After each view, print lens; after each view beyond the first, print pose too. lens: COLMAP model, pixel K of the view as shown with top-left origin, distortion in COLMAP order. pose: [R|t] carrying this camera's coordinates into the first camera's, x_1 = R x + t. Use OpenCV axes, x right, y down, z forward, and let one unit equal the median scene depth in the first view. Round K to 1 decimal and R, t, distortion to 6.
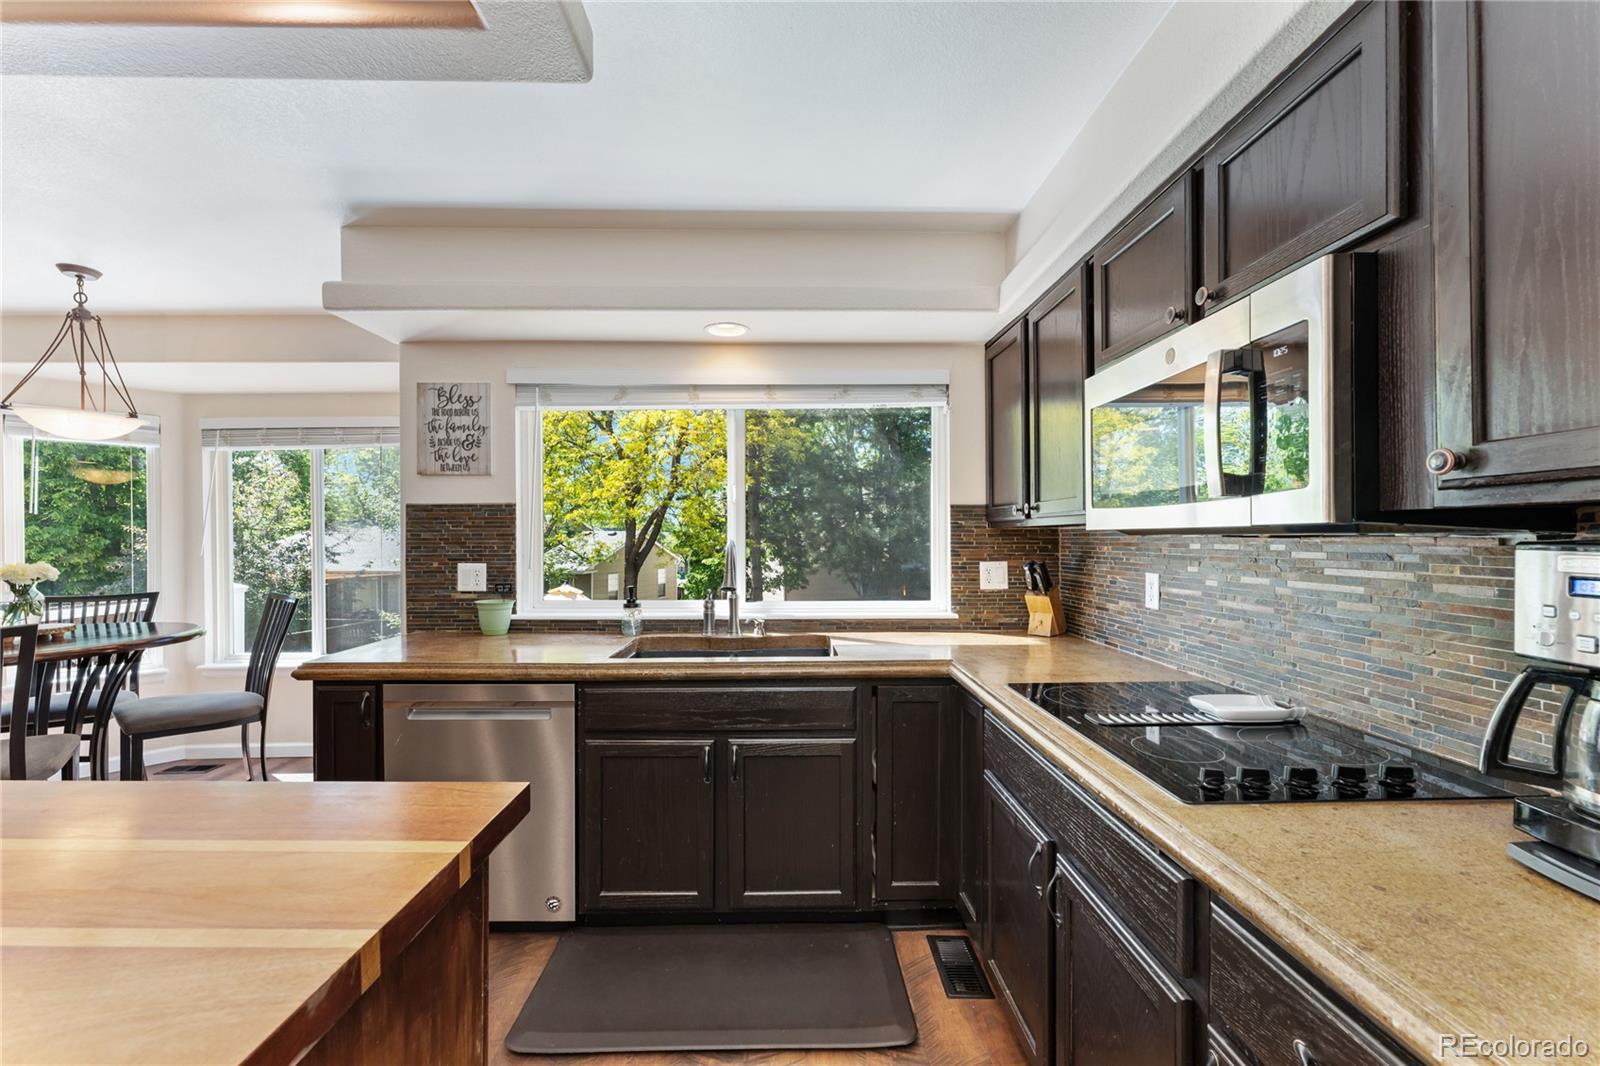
lens RADIAL K [[635.3, 0, 793.1], [0, 635.3, 539.2], [0, 0, 1]] dist [-0.003505, -0.000652]
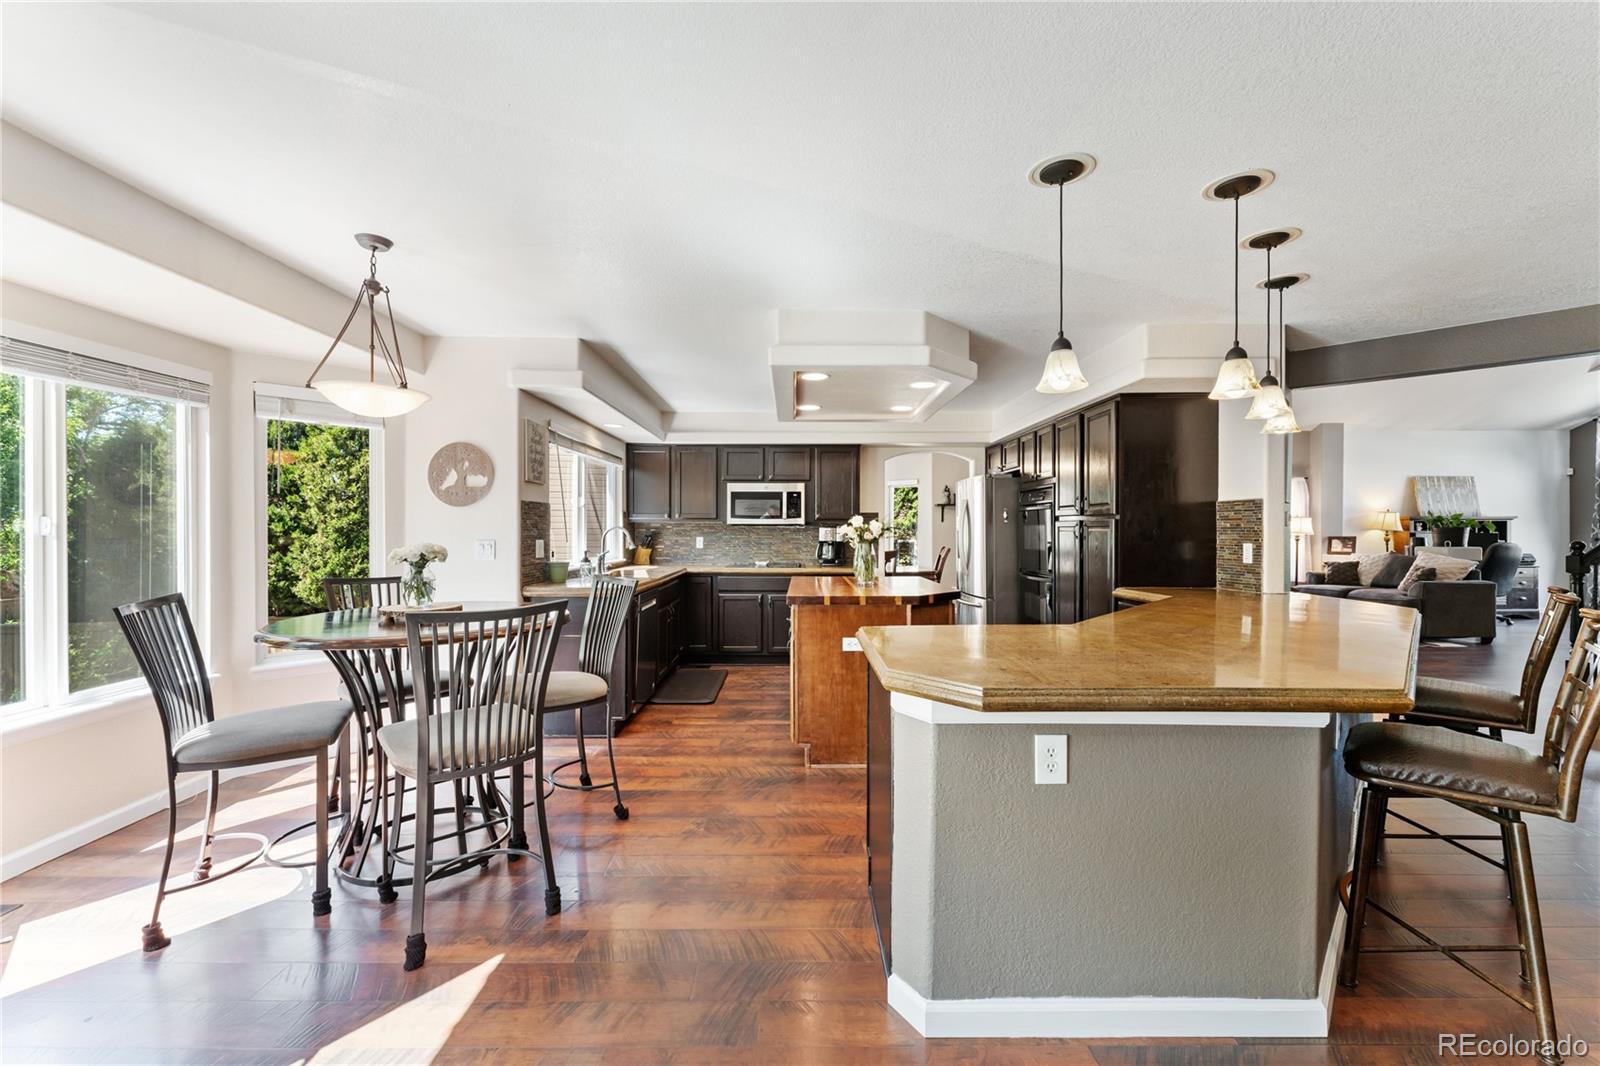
lens RADIAL K [[635.3, 0, 793.4], [0, 635.3, 529.0], [0, 0, 1]] dist [-0.003505, -0.000652]
pose [[0.019644, -0.000476, 0.999807, -2.051706], [0.002154, 0.999998, 0.000434, 0.009164], [-0.999805, 0.002145, 0.019645, 0.350911]]
